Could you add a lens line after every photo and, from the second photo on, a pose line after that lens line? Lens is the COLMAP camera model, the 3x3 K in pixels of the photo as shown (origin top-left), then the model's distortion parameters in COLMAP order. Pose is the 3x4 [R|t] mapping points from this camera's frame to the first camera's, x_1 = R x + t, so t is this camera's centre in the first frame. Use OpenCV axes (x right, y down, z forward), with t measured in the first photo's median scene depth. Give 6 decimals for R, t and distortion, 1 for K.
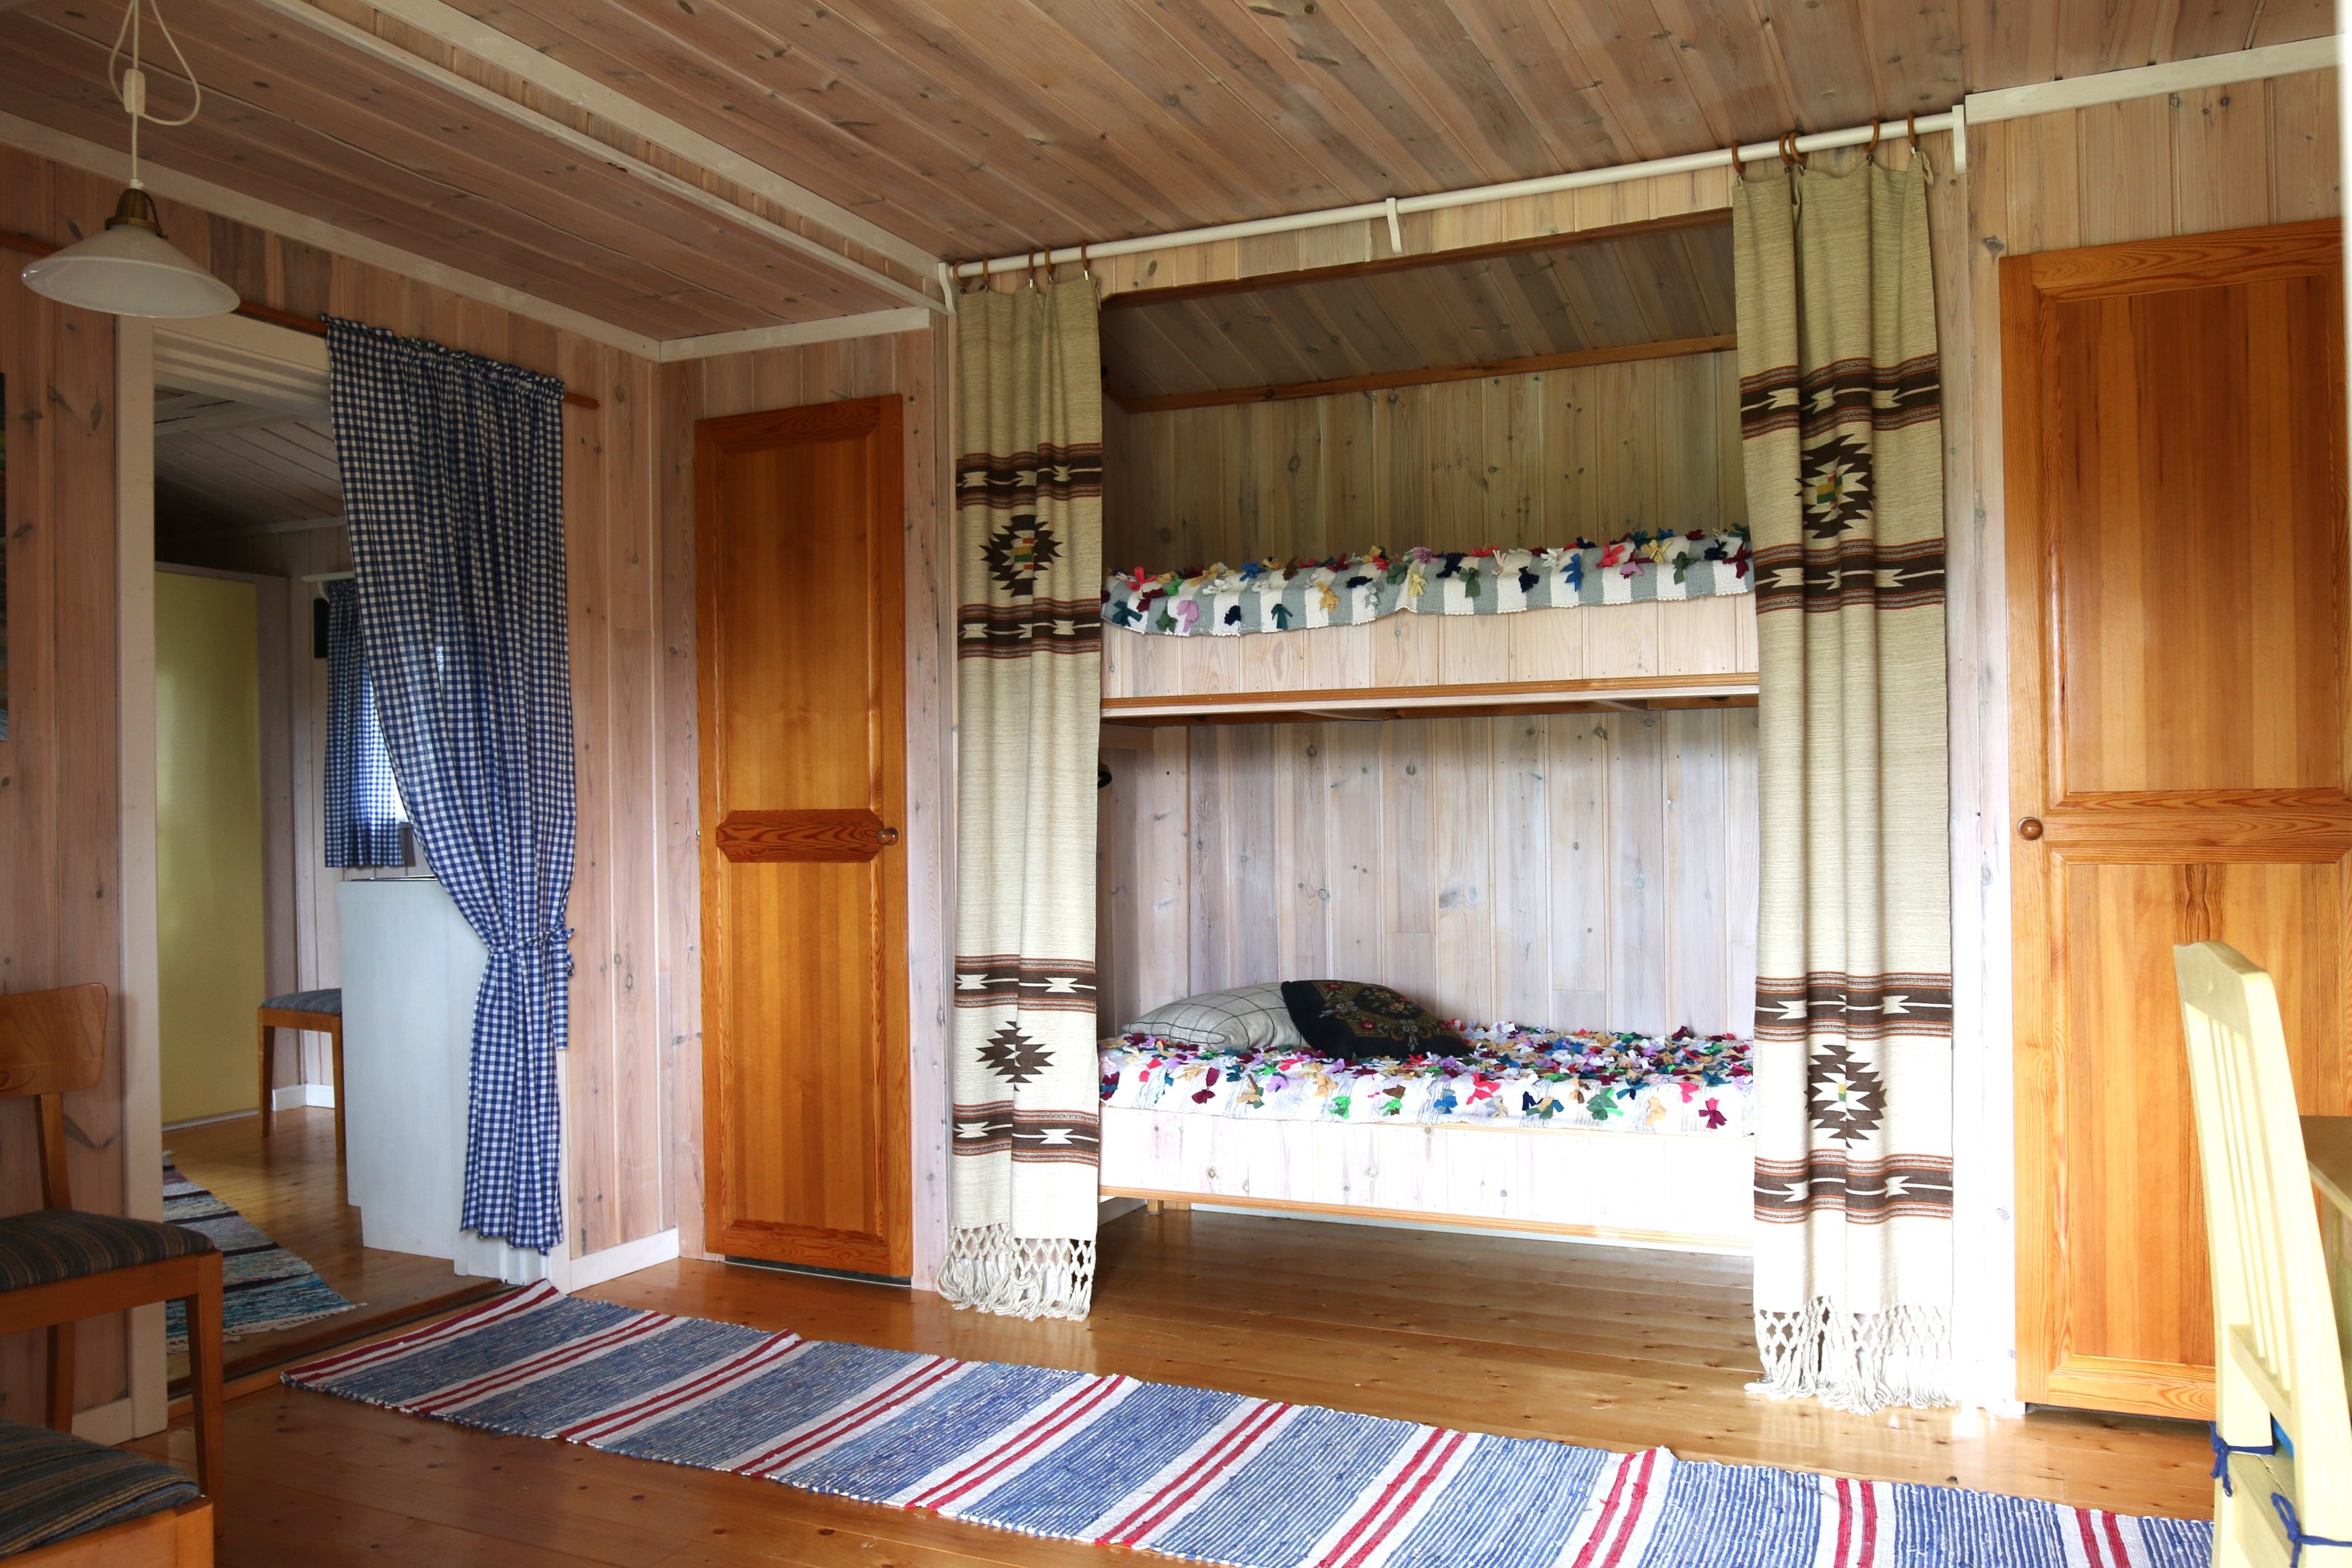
lens RADIAL K [[1741.9, 0, 1172.8], [0, 1741.9, 789.8], [0, 0, 1]] dist [-0.023667, -0.009202]
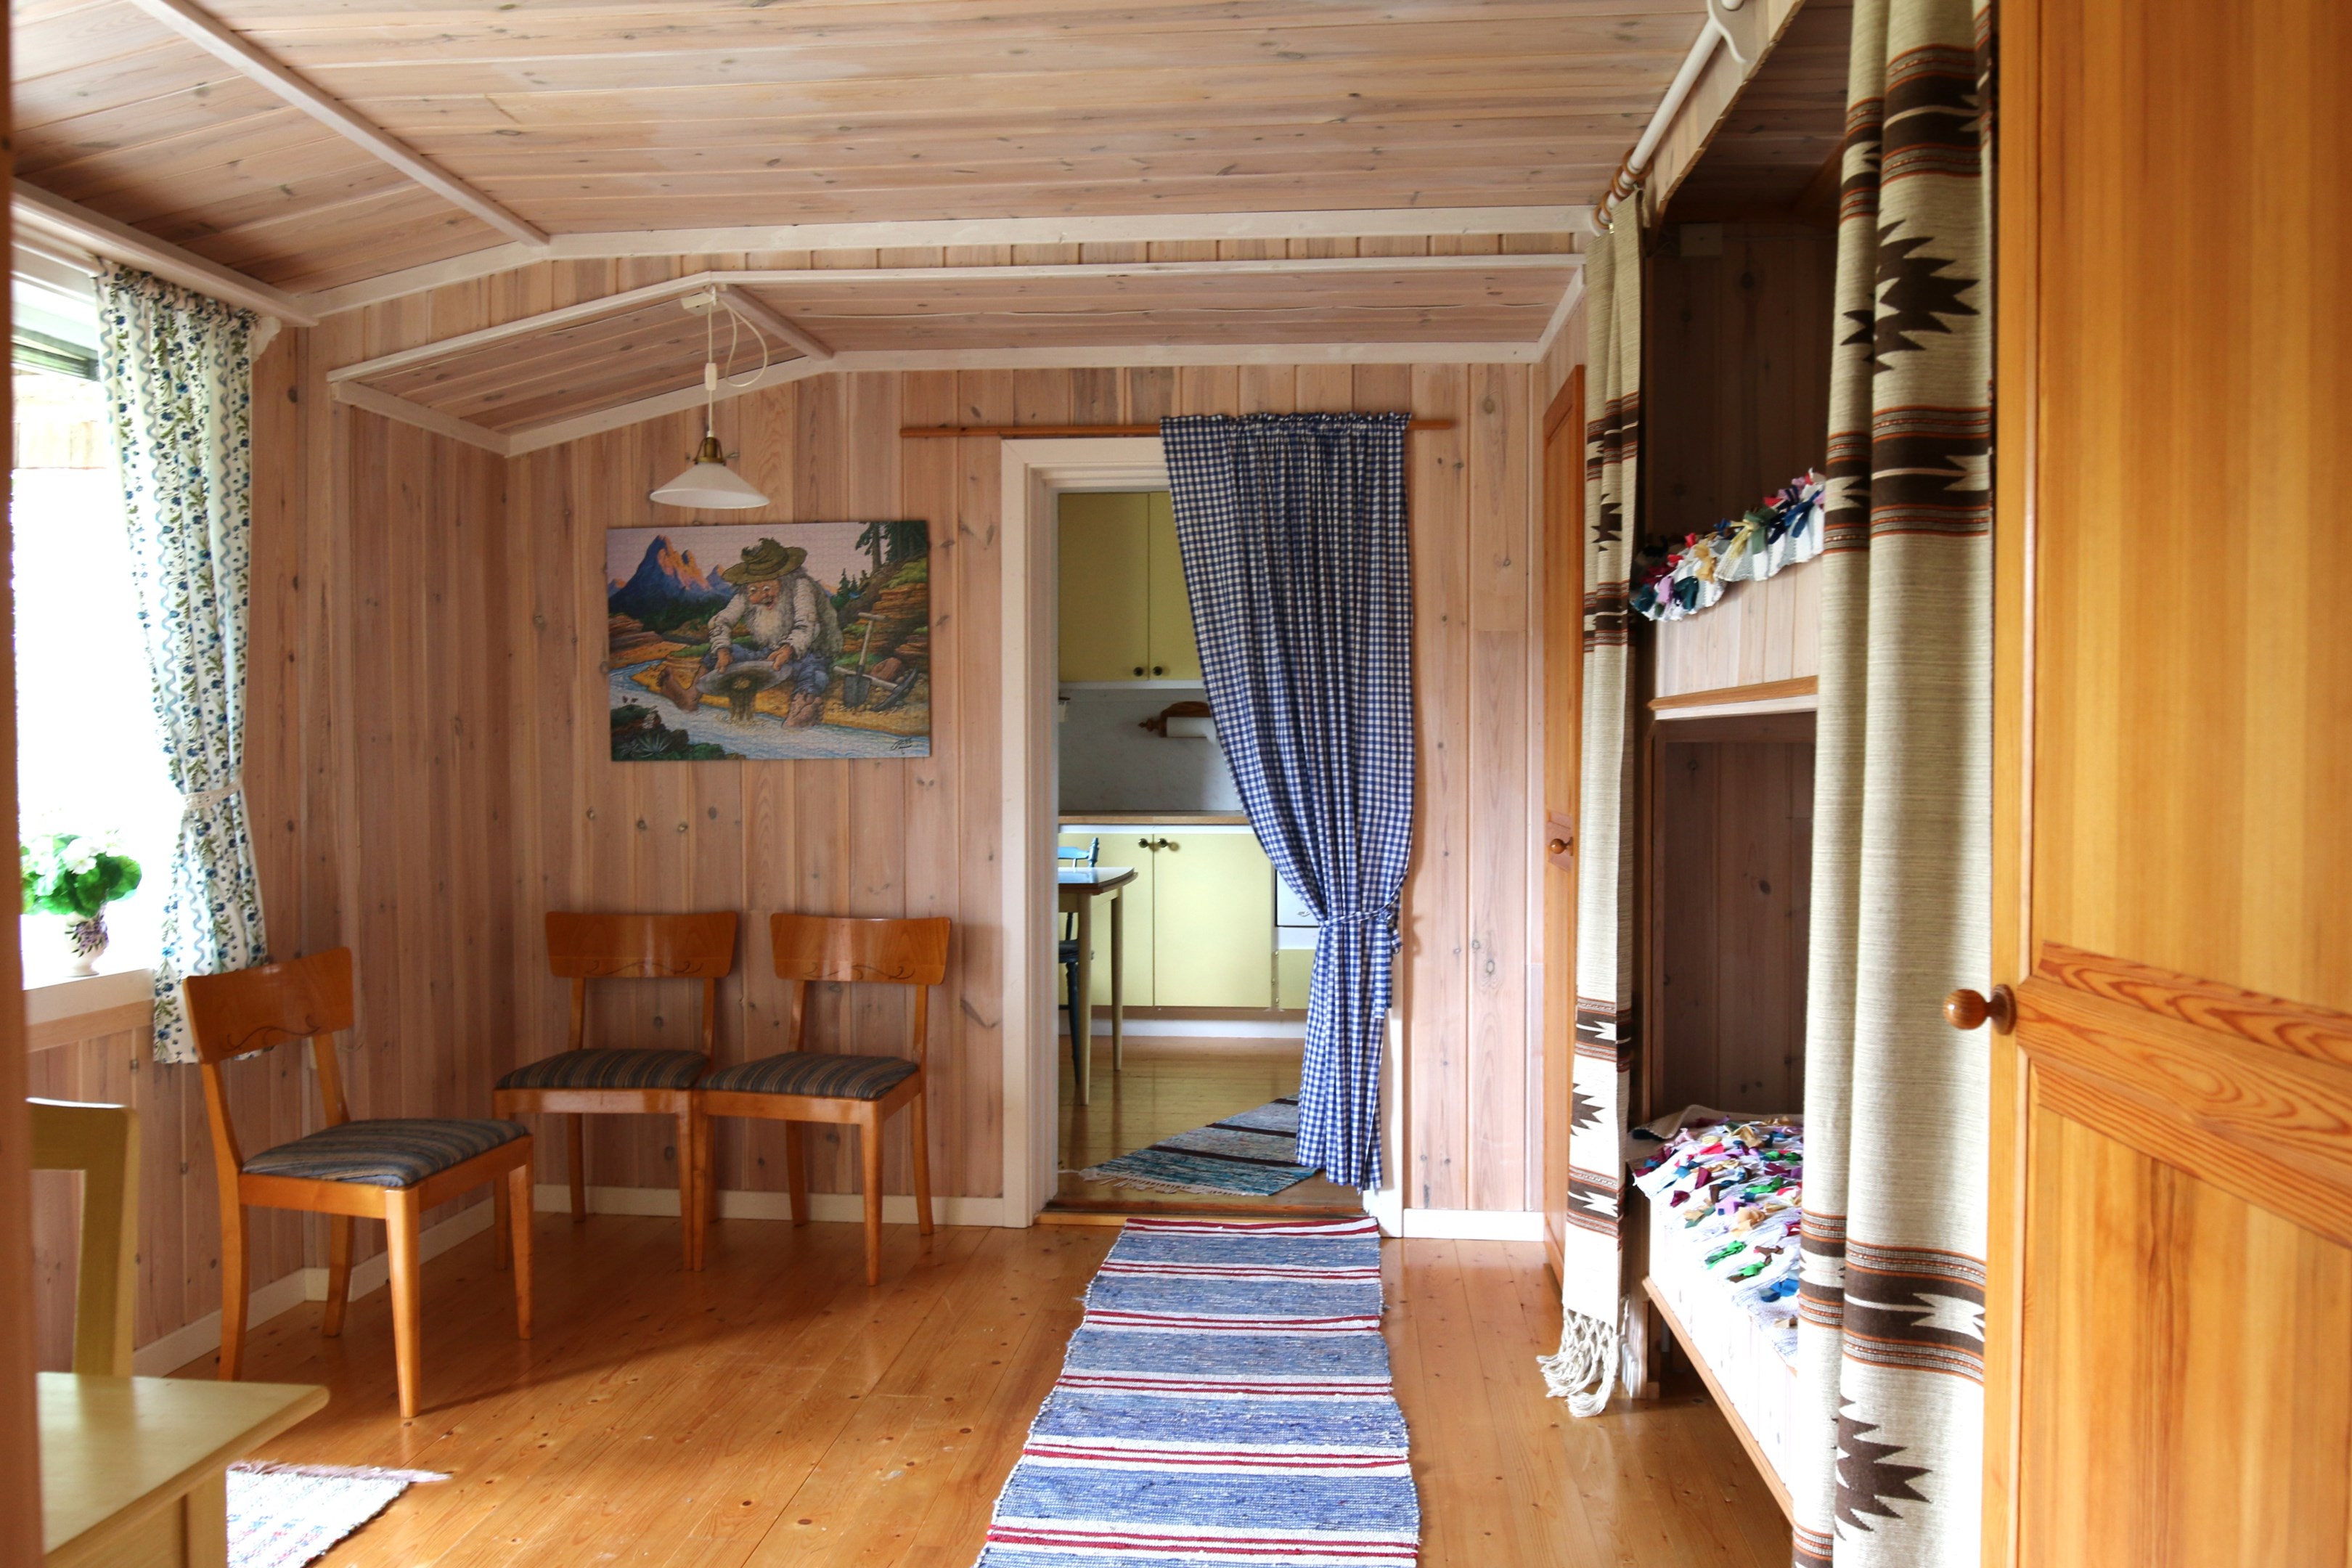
lens RADIAL K [[1741.9, 0, 1166.8], [0, 1741.9, 788.9], [0, 0, 1]] dist [-0.023667, -0.009202]
pose [[0.337549, 0.032103, -0.940760, 0.781769], [0.009347, 0.999255, 0.037452, -0.049872], [0.941262, -0.021435, 0.336998, 0.591922]]
